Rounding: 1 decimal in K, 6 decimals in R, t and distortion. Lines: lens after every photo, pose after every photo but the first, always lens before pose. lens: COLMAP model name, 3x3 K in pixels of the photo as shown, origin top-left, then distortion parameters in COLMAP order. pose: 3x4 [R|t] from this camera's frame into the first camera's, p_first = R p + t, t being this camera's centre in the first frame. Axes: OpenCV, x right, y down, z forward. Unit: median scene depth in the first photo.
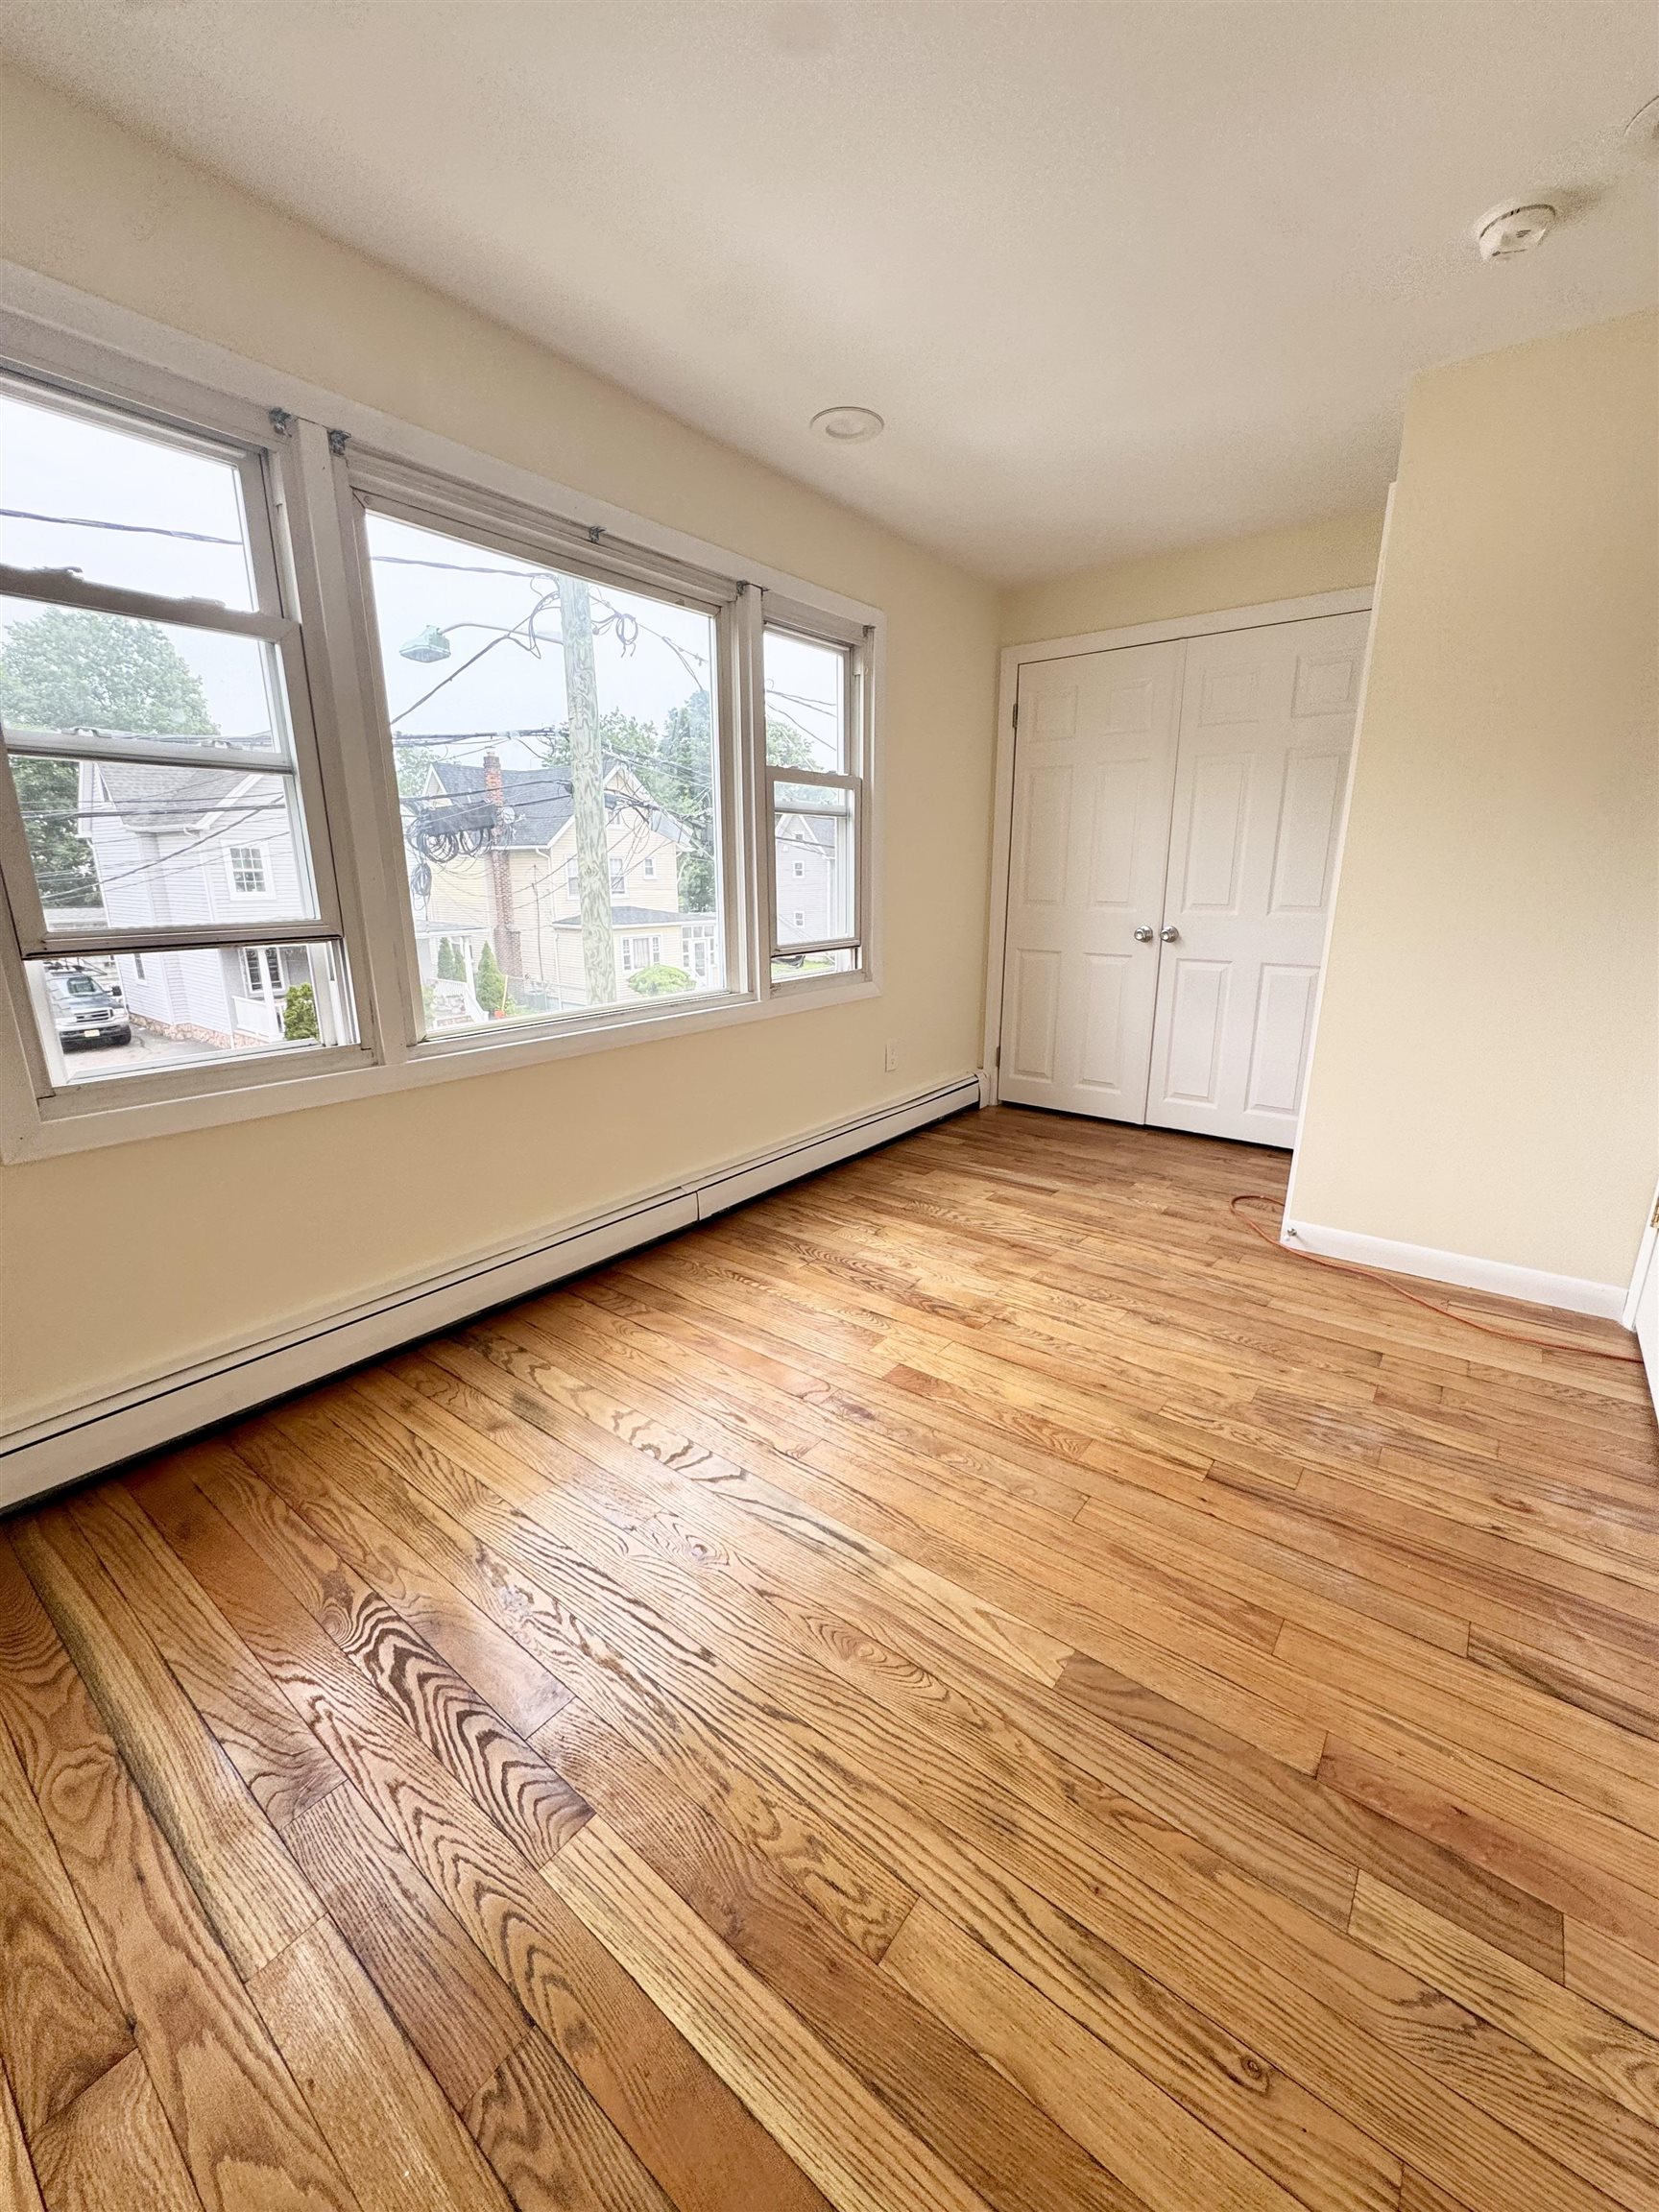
lens RADIAL K [[881.3, 0, 828.5], [0, 881.3, 1105.2], [0, 0, 1]] dist [-0.004488, 0.000253]
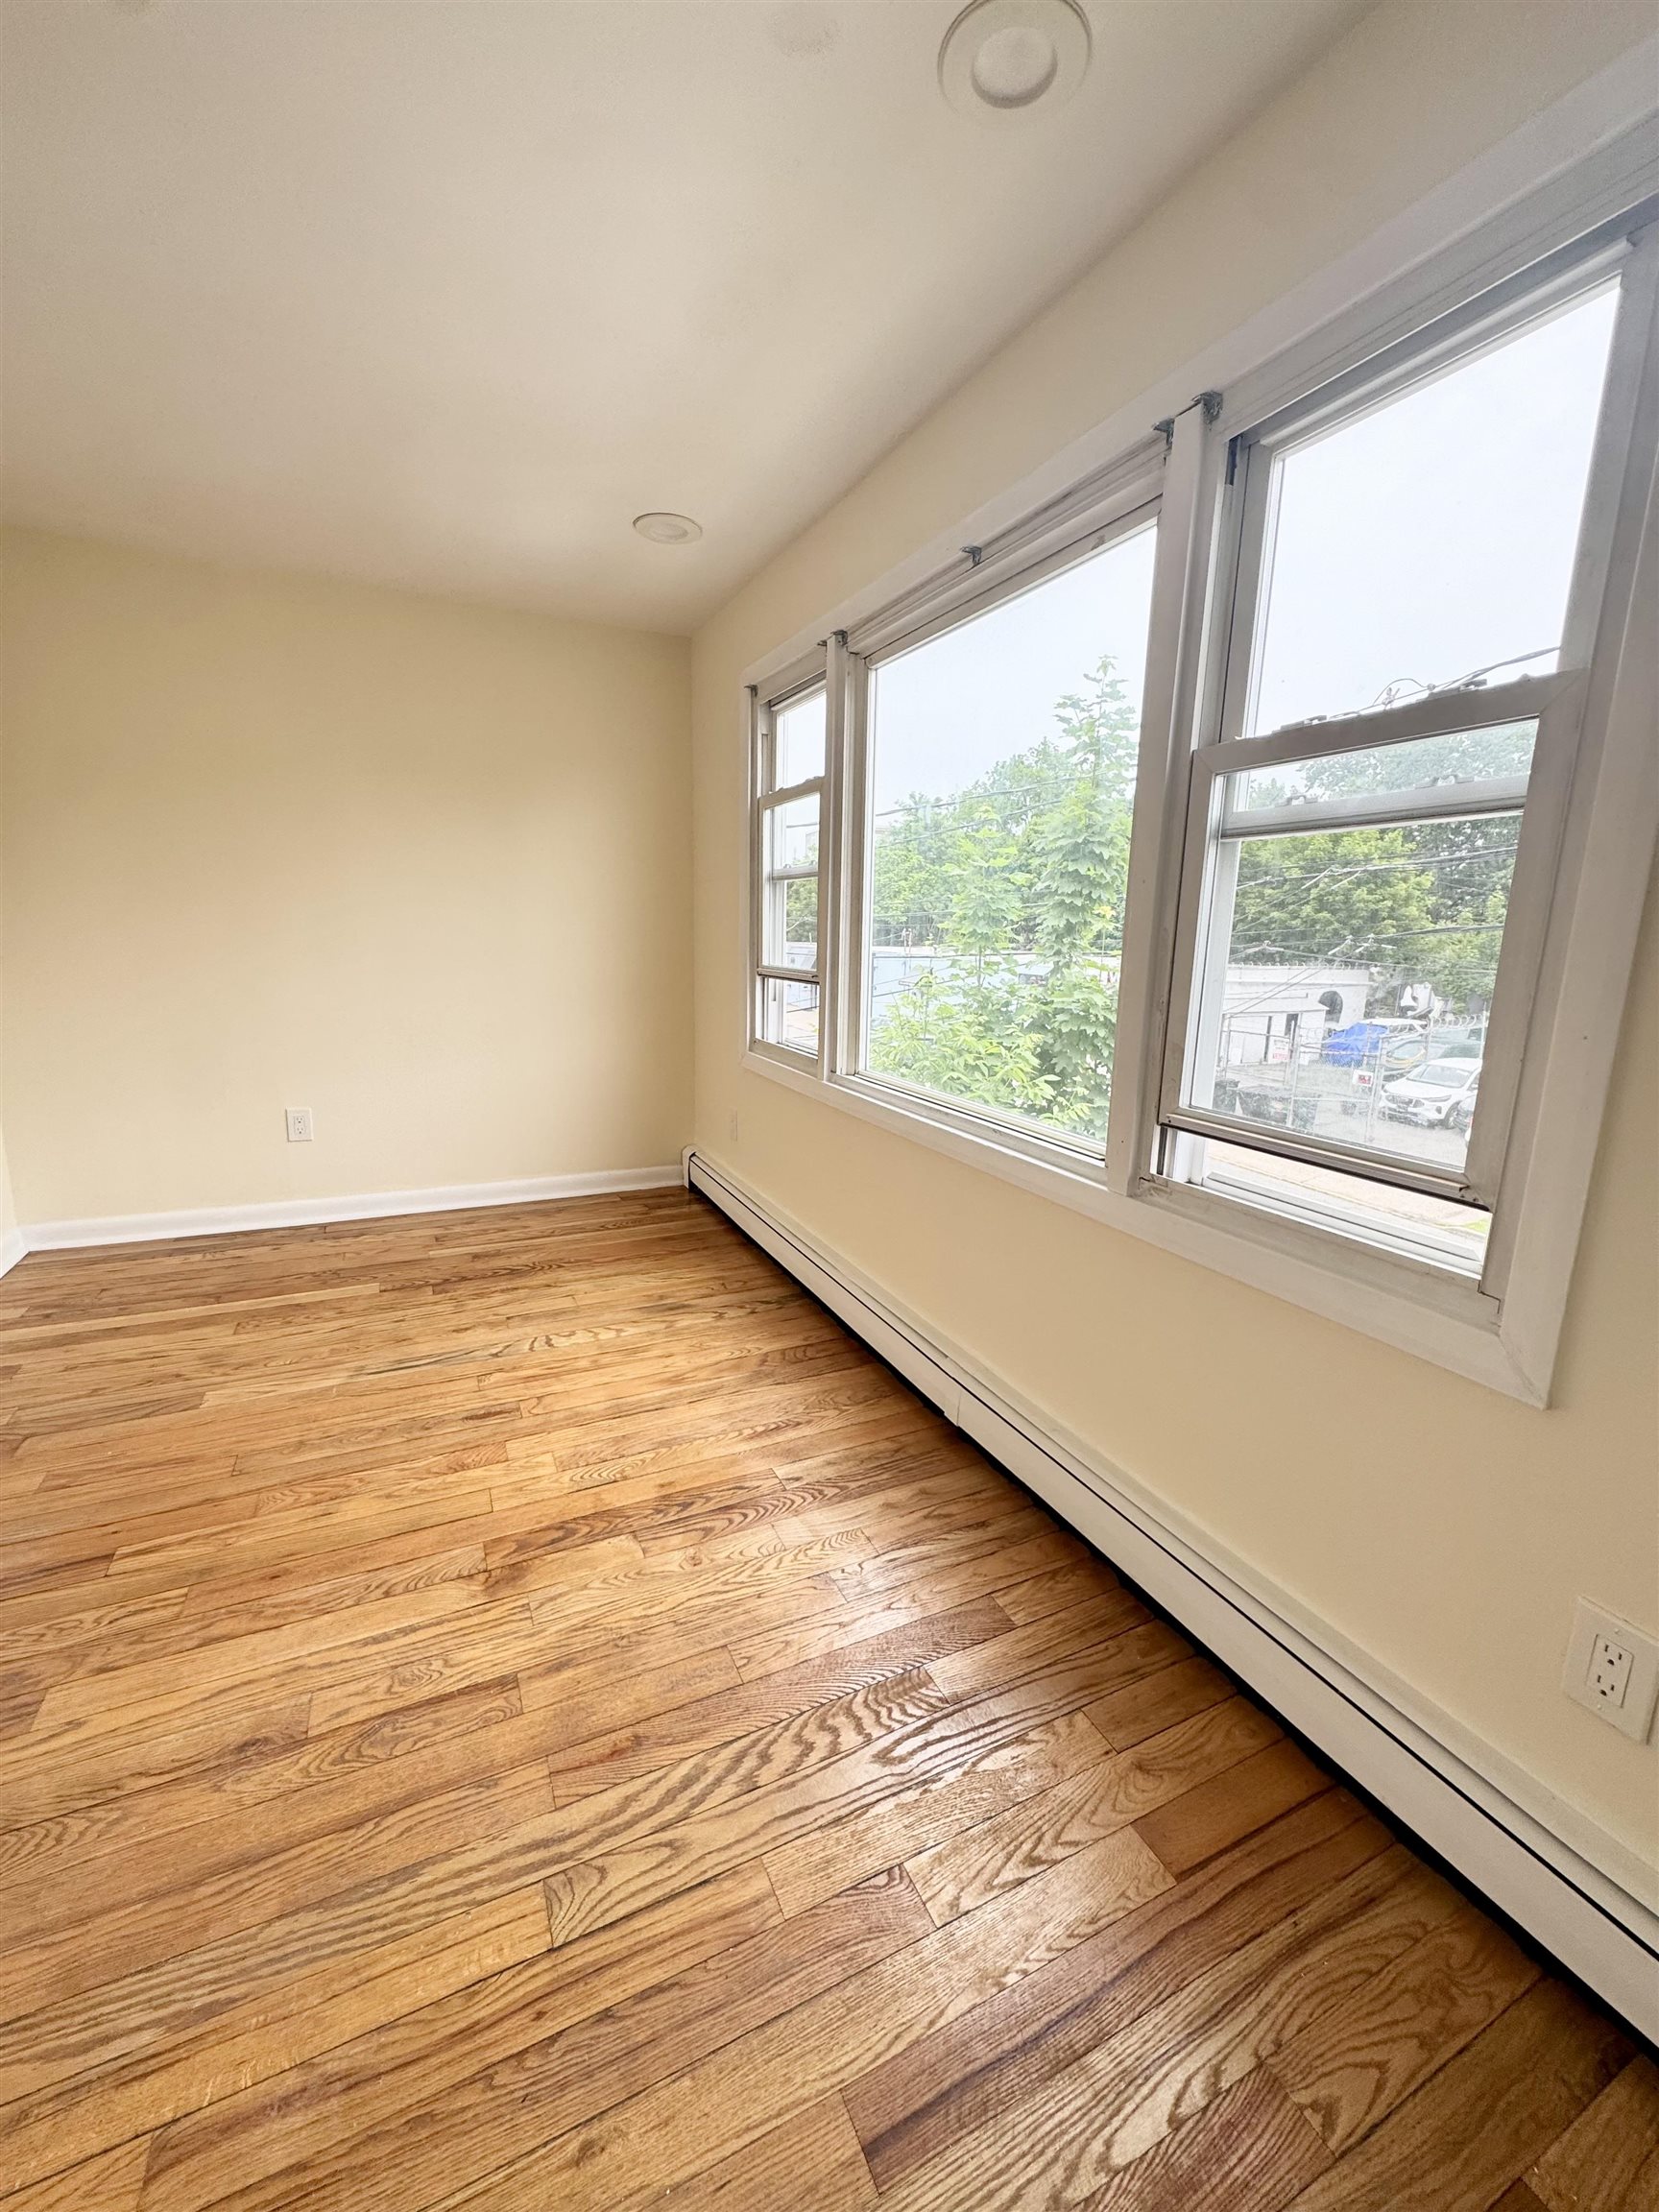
lens RADIAL K [[881.3, 0, 831.2], [0, 881.3, 1103.7], [0, 0, 1]] dist [-0.004488, 0.000253]
pose [[-0.446949, 0.164170, -0.879366, 0.616948], [-0.252883, 0.919733, 0.300237, -0.376512], [0.858072, 0.356567, -0.369557, 1.358379]]
